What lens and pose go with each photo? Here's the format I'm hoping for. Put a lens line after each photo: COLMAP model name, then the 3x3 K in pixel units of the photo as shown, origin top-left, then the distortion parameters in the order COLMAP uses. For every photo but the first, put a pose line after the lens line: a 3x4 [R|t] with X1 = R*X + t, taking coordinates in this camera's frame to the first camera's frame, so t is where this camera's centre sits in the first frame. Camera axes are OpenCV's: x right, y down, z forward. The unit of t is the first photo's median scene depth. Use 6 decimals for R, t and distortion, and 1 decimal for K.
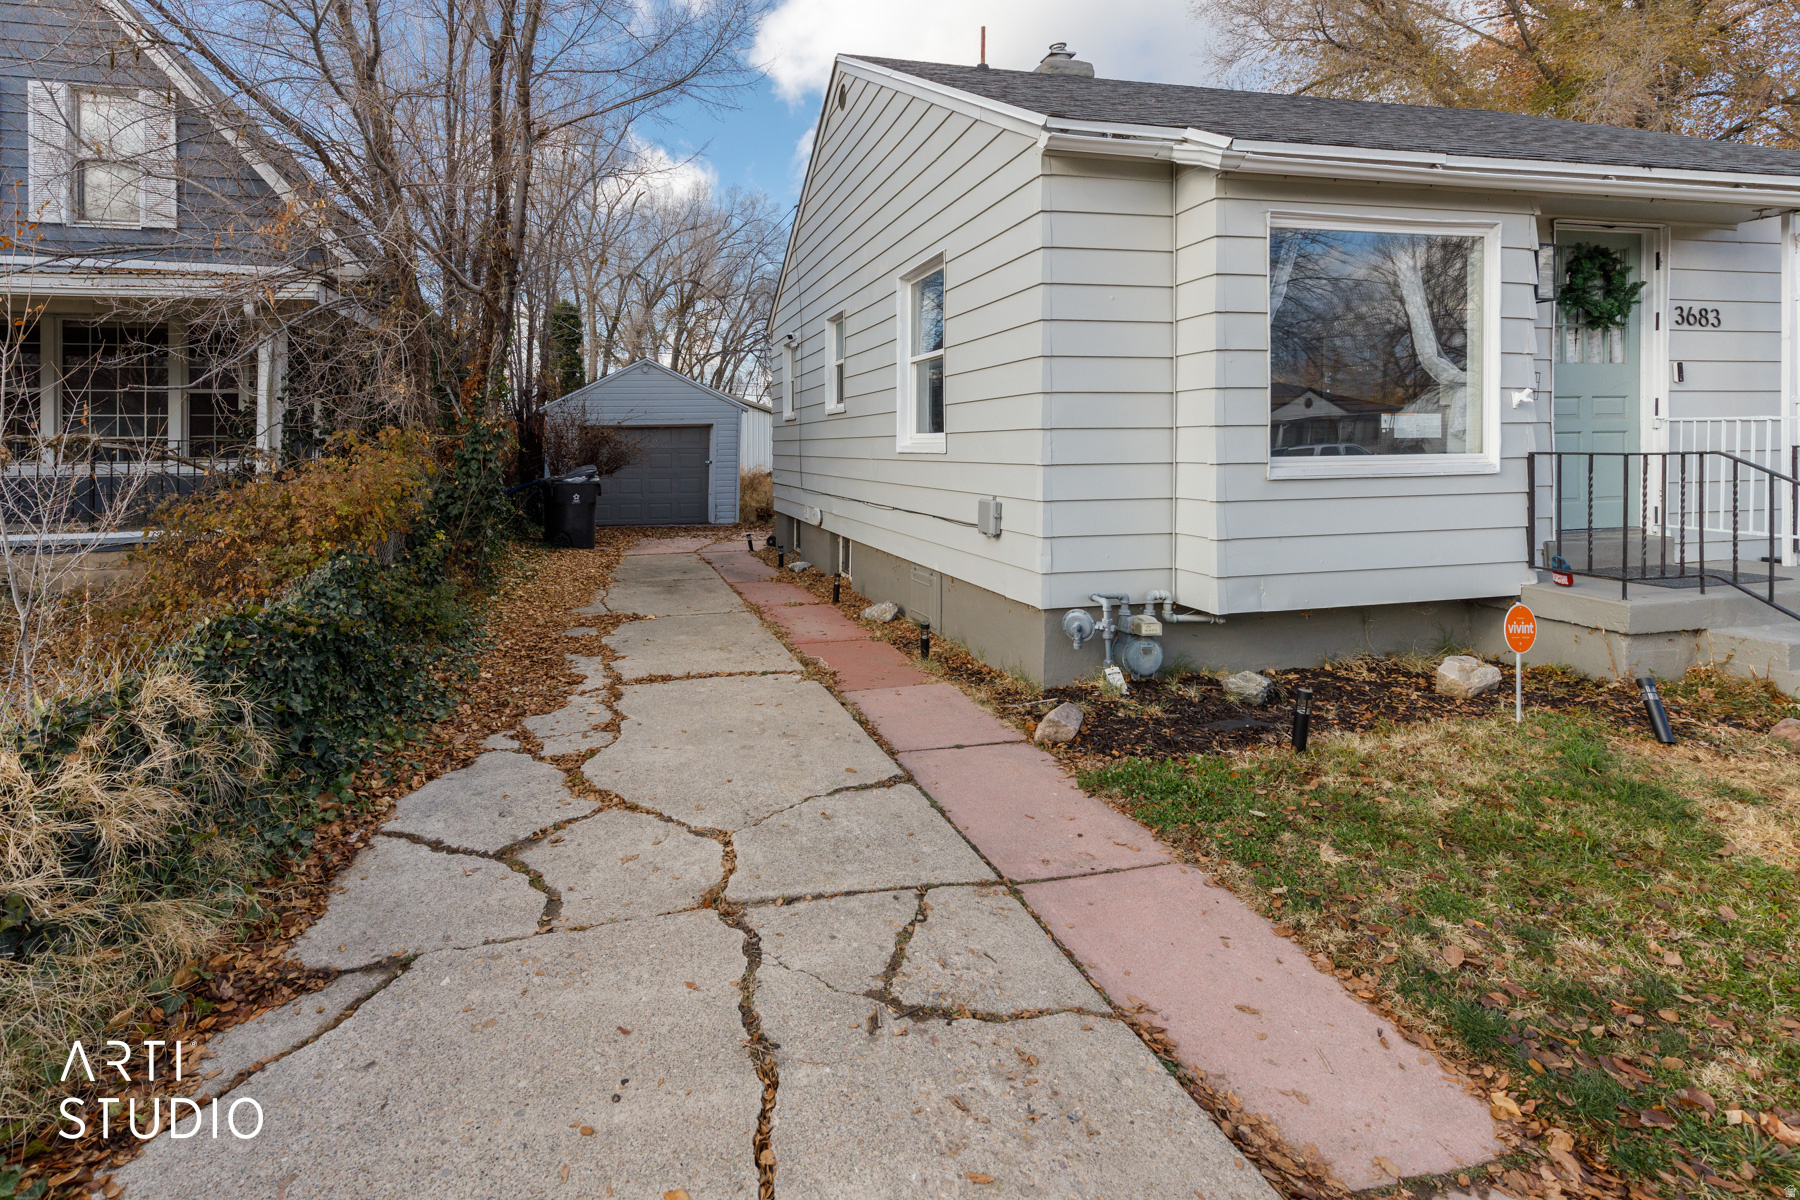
lens RADIAL K [[832.0, 0, 776.5], [0, 832.0, 455.5], [0, 0, 1]] dist [0.007207, 0.000268]
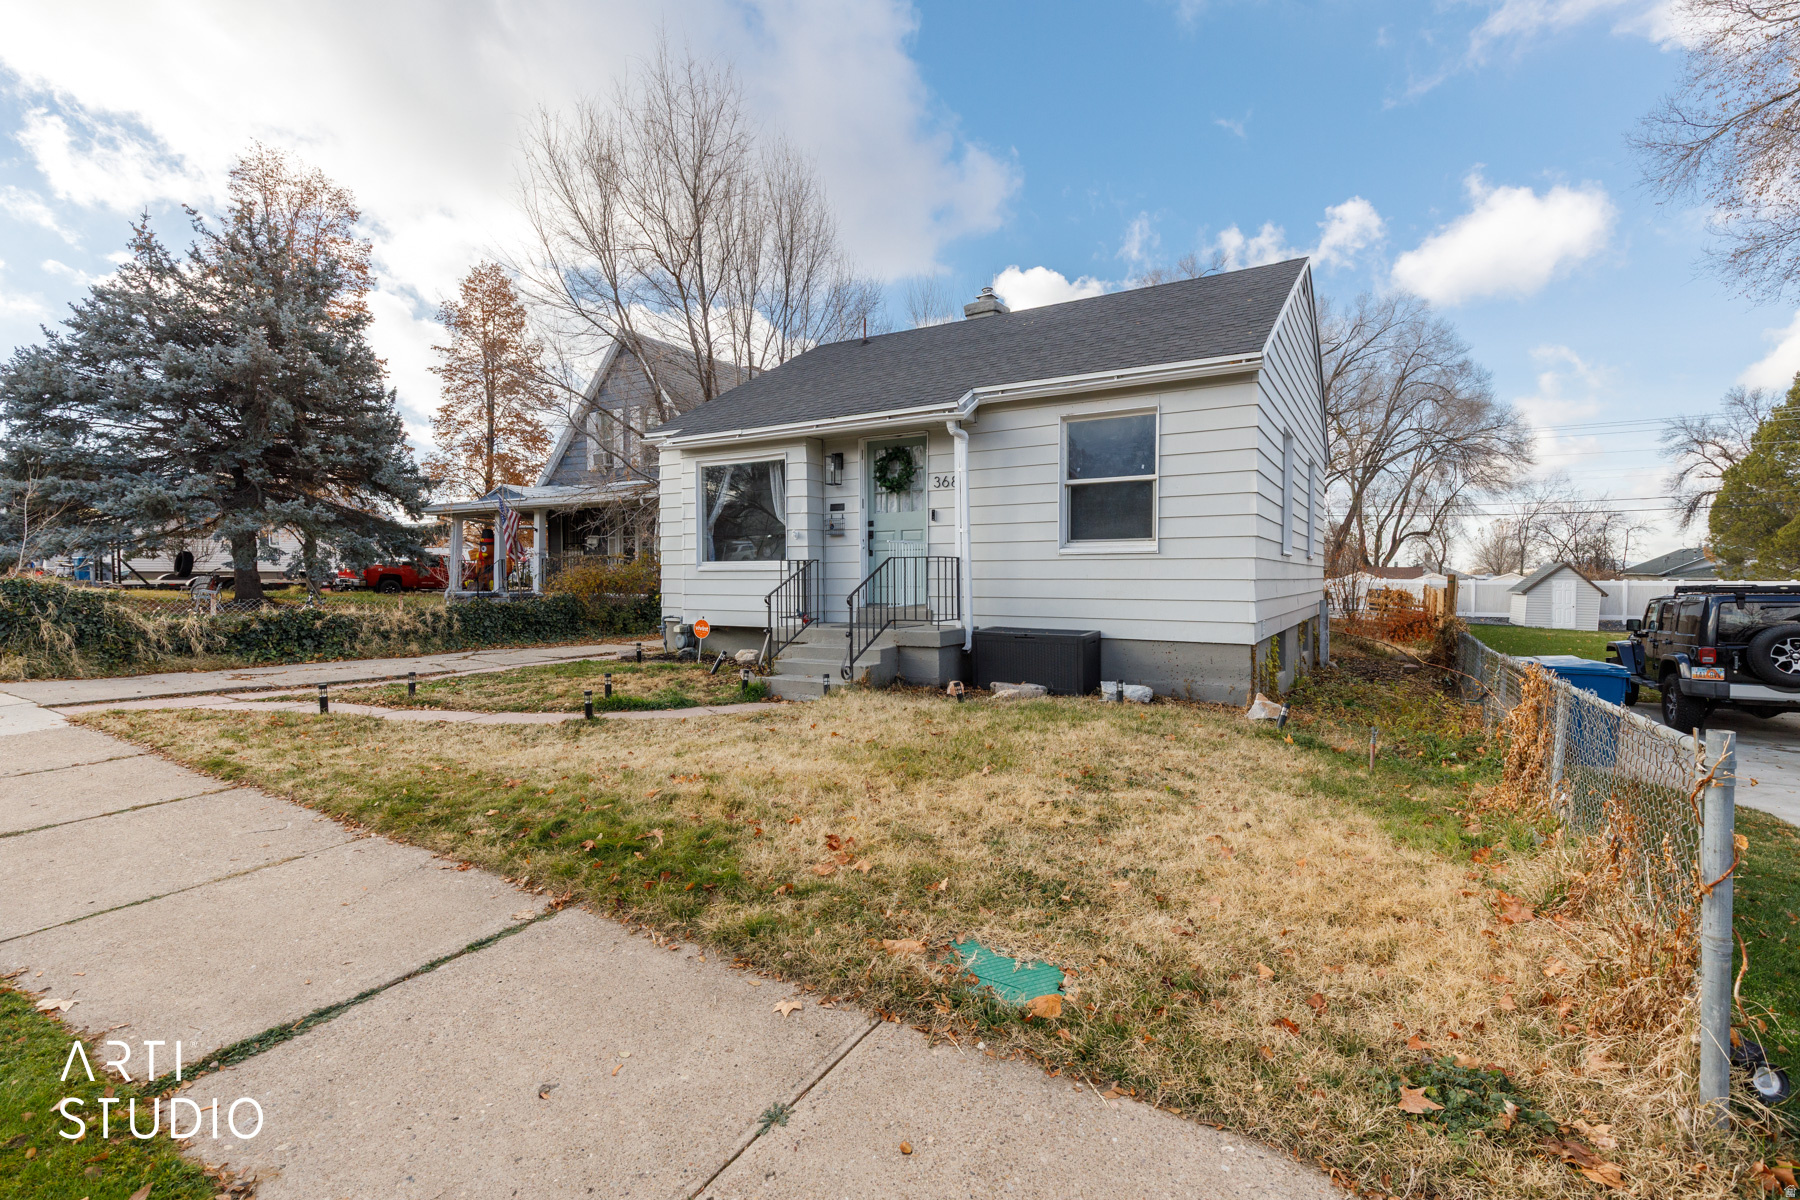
lens RADIAL K [[832.0, 0, 883.7], [0, 832.0, 615.7], [0, 0, 1]] dist [0.007207, 0.000268]
pose [[0.706238, 0.051144, -0.706124, 1.556023], [-0.014249, 0.998212, 0.058048, 0.005995], [0.707831, -0.030934, 0.705704, -0.200986]]
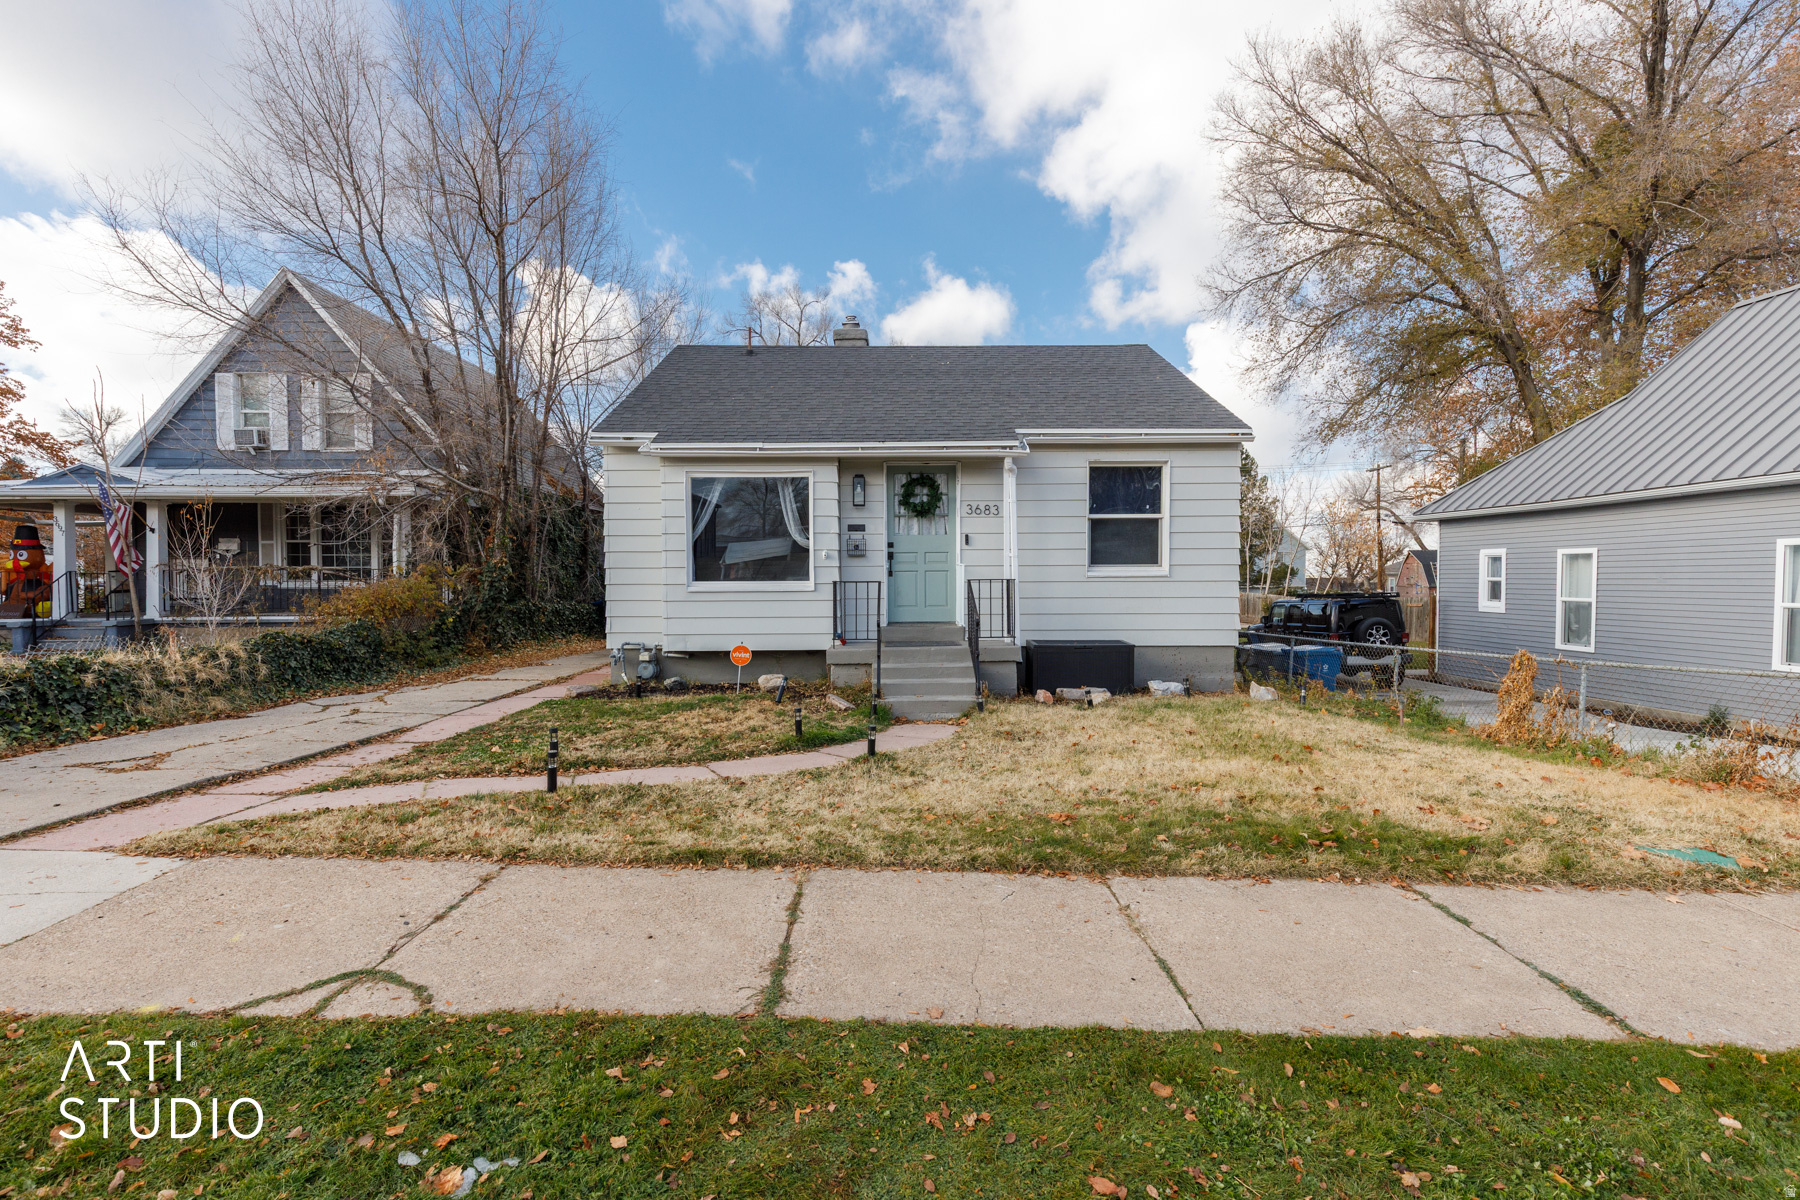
lens RADIAL K [[832.0, 0, 893.0], [0, 832.0, 602.9], [0, 0, 1]] dist [0.007207, 0.000268]
pose [[0.977244, 0.017722, -0.211377, 0.917384], [-0.012512, 0.999585, 0.025959, -0.002930], [0.211749, -0.022723, 0.977060, -0.603202]]
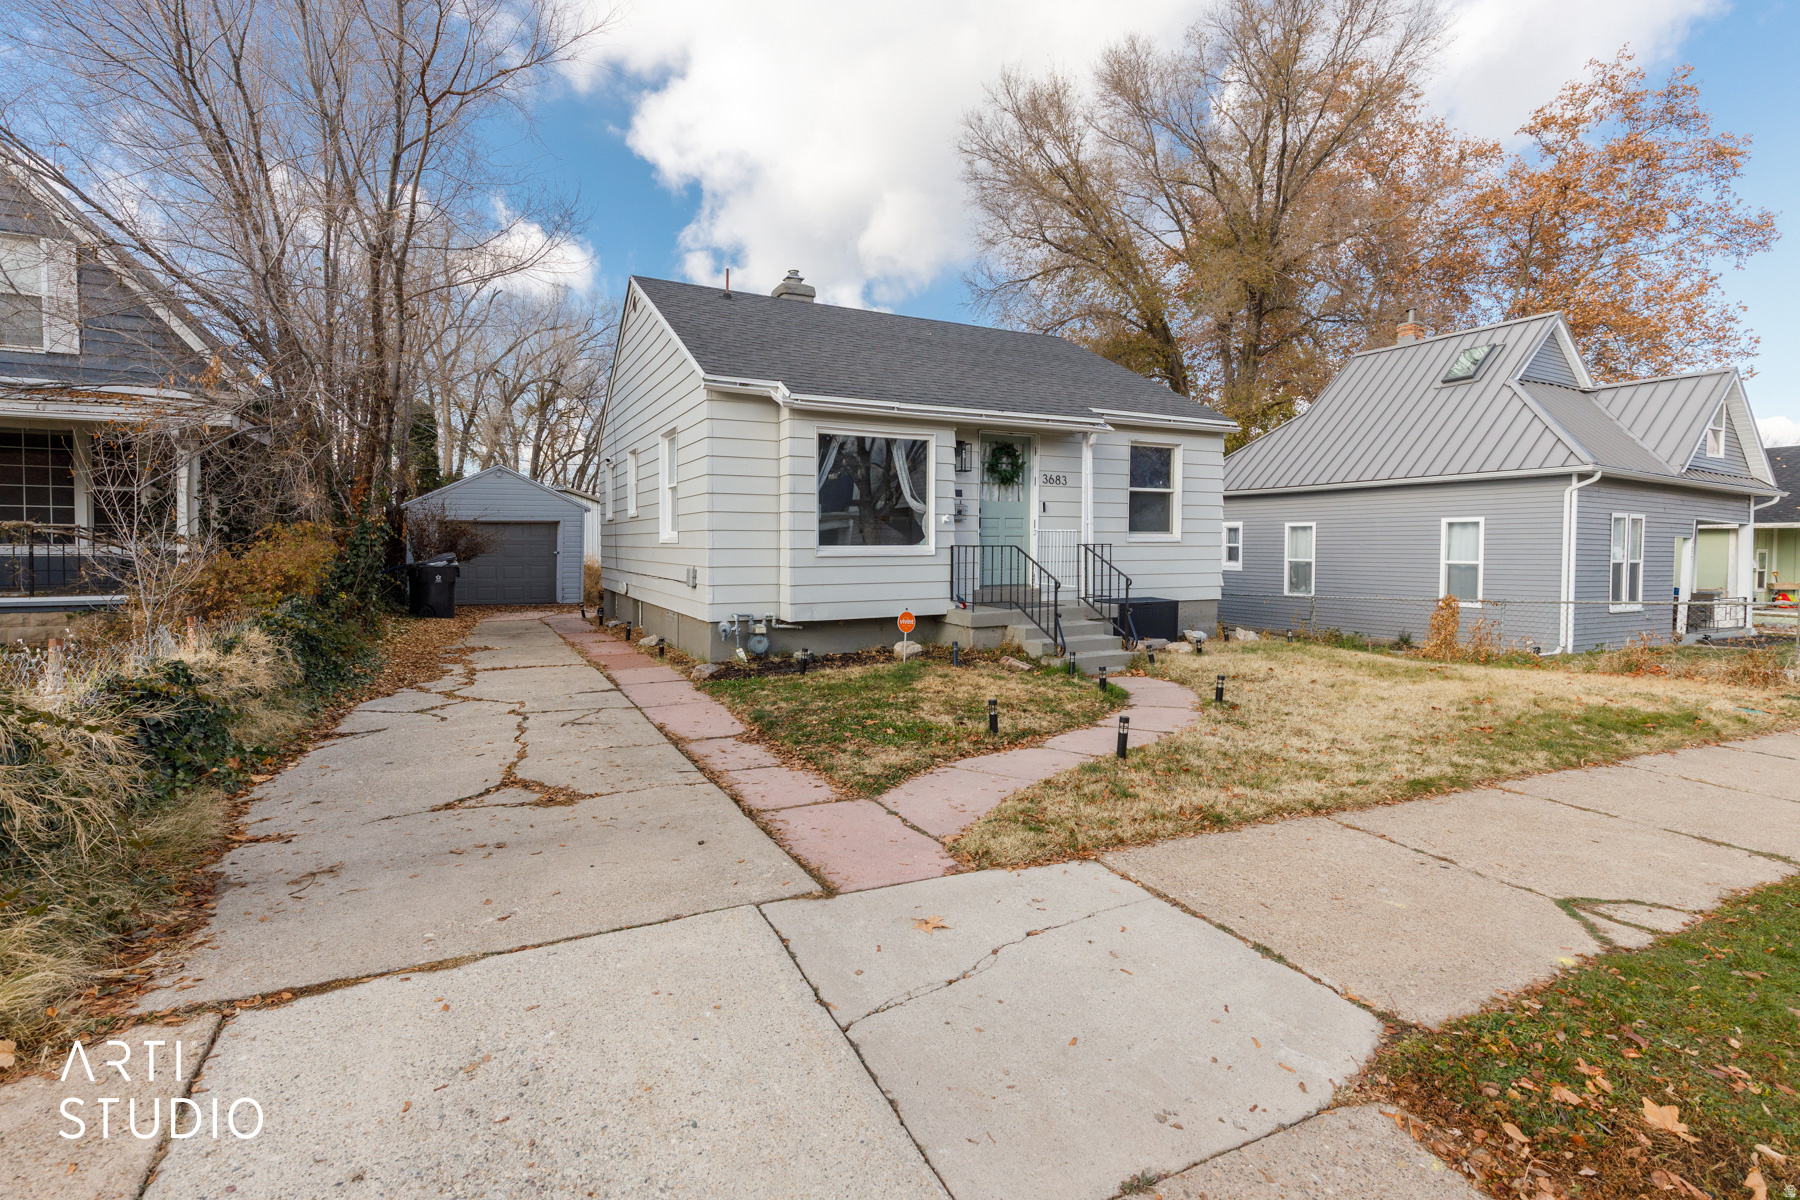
lens RADIAL K [[832.0, 0, 870.5], [0, 832.0, 583.7], [0, 0, 1]] dist [0.007207, 0.000268]
pose [[0.968109, -0.000120, 0.250529, 0.117738], [-0.009059, 0.999329, 0.035487, 0.012513], [-0.250366, -0.036625, 0.967458, -0.589726]]
